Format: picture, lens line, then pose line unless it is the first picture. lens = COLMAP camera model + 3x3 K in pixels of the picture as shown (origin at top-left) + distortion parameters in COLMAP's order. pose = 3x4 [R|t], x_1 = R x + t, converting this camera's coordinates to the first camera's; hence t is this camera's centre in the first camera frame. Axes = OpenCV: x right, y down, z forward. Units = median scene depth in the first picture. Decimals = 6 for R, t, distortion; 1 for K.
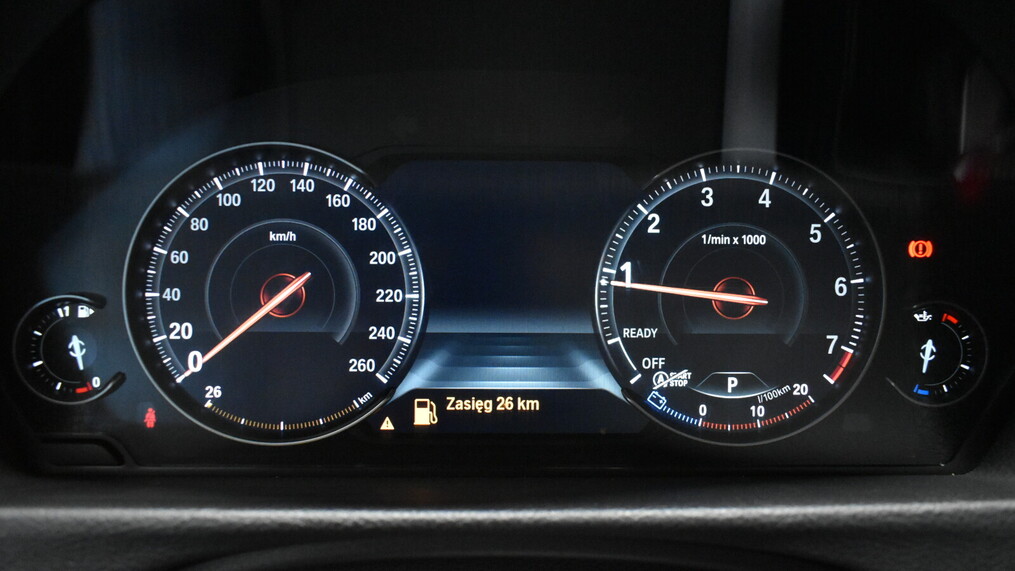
lens RADIAL K [[734.2, 0, 507.5], [0, 734.2, 285.5], [0, 0, 1]] dist [-0.025986, 0.001059]
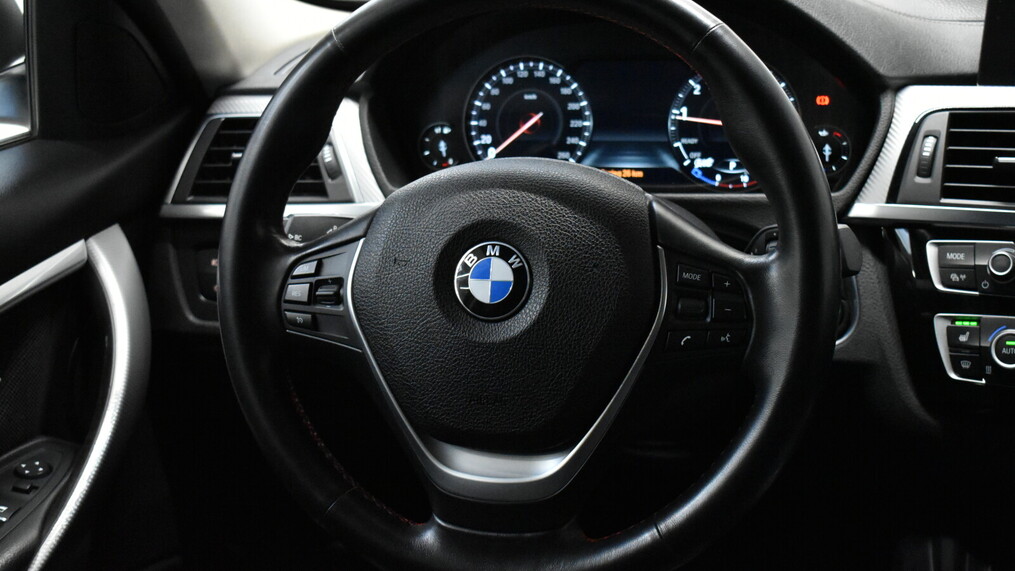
lens RADIAL K [[1796.3, 0, 507.5], [0, 1796.3, 285.5], [0, 0, 1]] dist [0.017515, 0.099885]
pose [[0.948210, 0.026059, -0.316574, 1.353069], [-0.017679, 0.999414, 0.029315, 0.343066], [0.317152, -0.022200, 0.948115, -4.158332]]
